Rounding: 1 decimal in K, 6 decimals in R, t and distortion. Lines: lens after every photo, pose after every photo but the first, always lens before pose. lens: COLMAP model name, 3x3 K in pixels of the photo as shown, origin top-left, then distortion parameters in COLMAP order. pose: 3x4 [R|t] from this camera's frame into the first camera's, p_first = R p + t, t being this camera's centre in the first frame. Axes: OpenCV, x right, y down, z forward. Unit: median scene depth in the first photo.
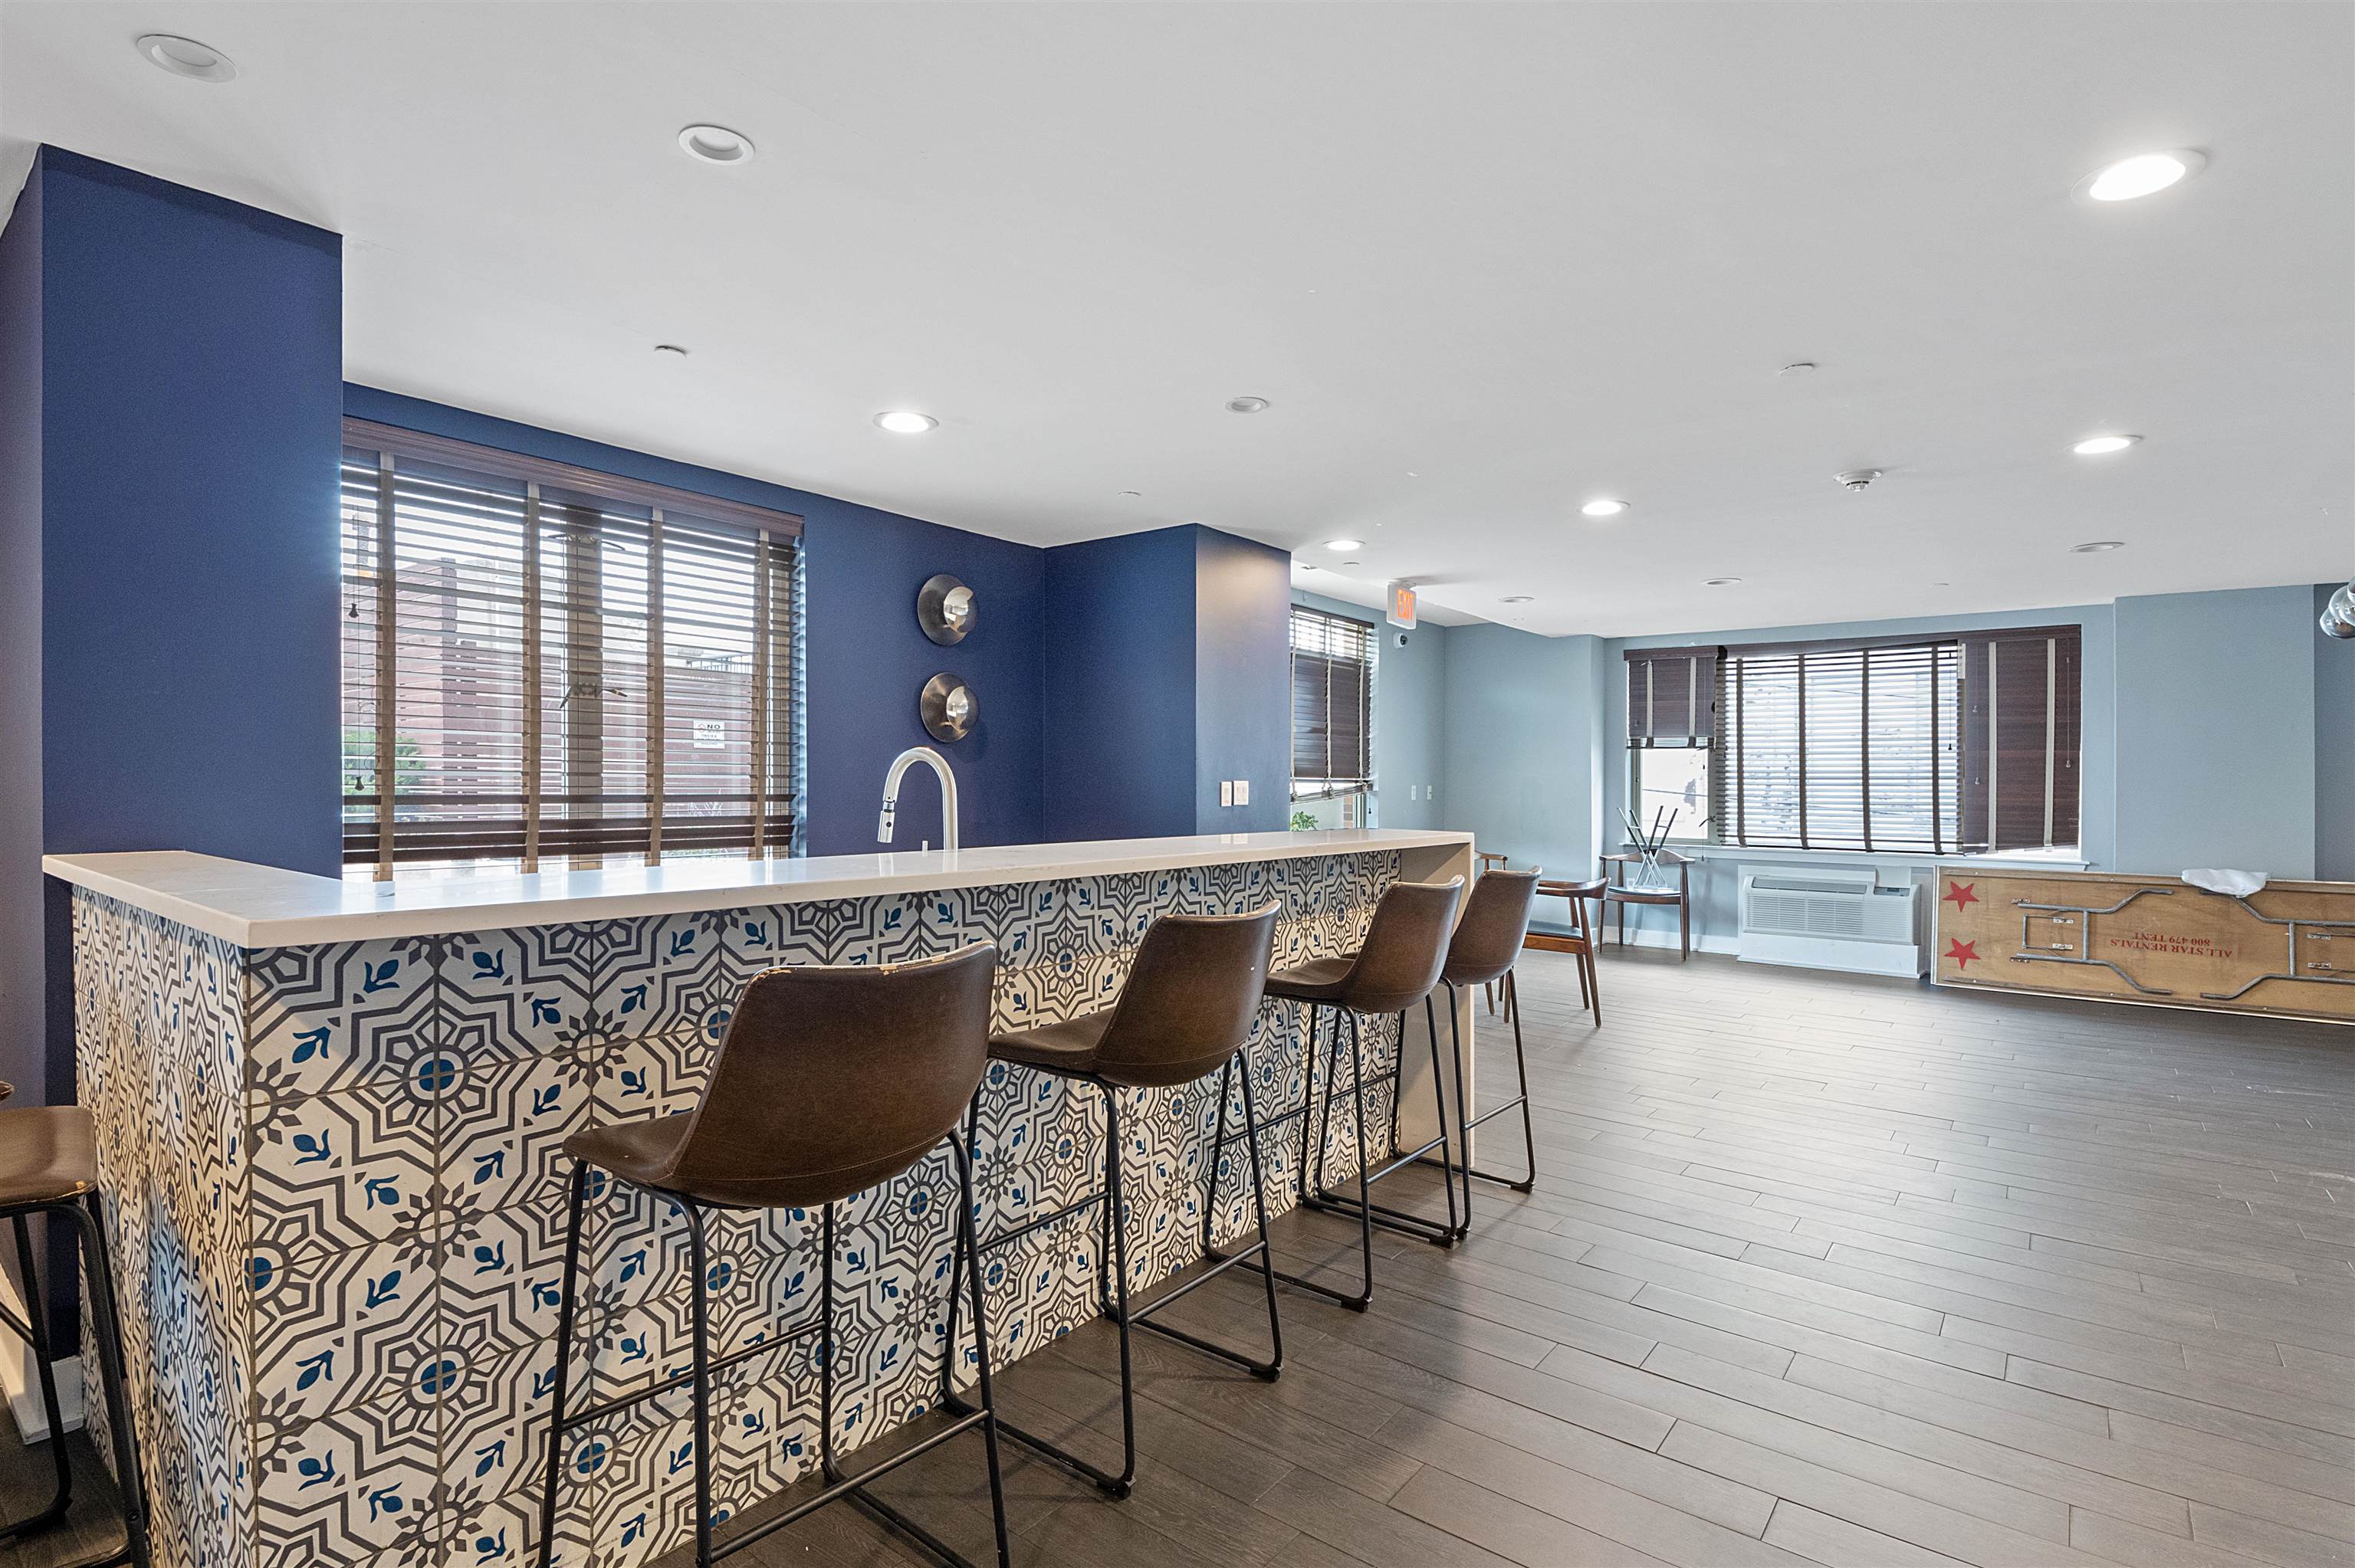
lens RADIAL K [[1126.0, 0, 1177.7], [0, 1126.0, 783.9], [0, 0, 1]] dist [-0.024040, -0.001959]
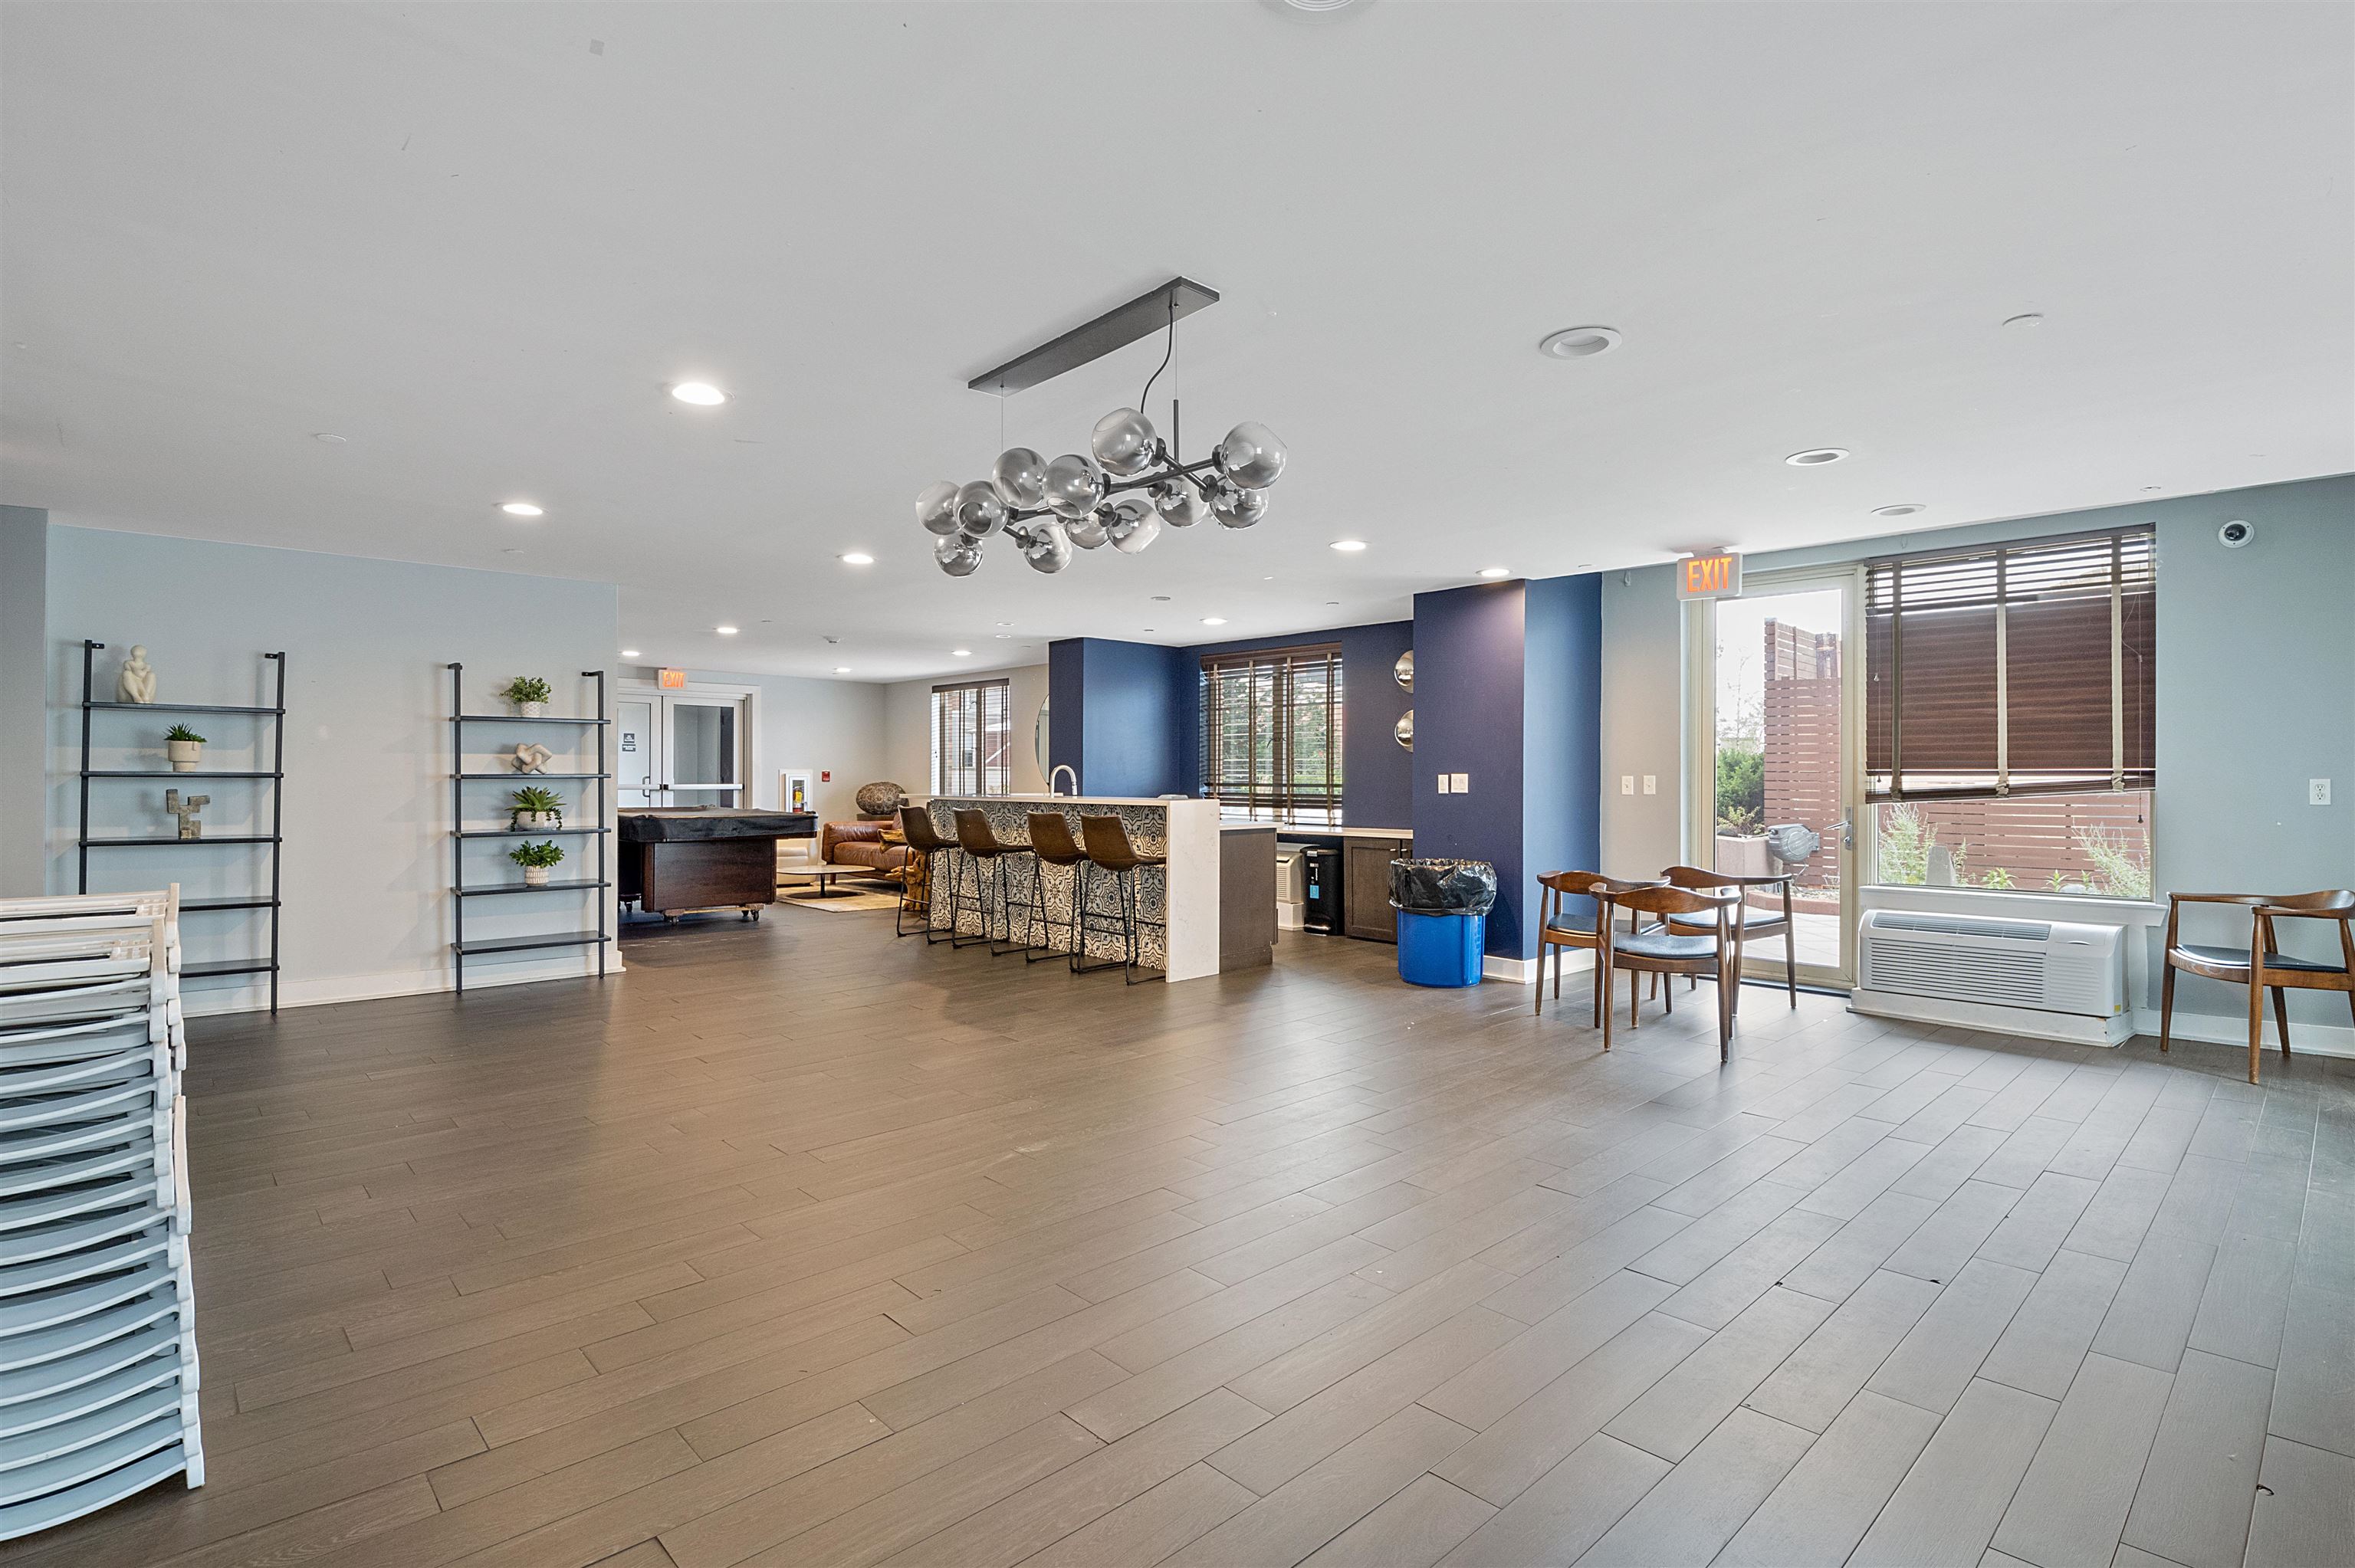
lens RADIAL K [[1126.0, 0, 1182.4], [0, 1126.0, 780.9], [0, 0, 1]] dist [-0.024040, -0.001959]
pose [[-0.175538, -0.003627, -0.984466, 1.696221], [-0.001528, 0.999993, -0.003411, 0.010796], [0.984471, 0.000906, -0.175543, 1.067076]]
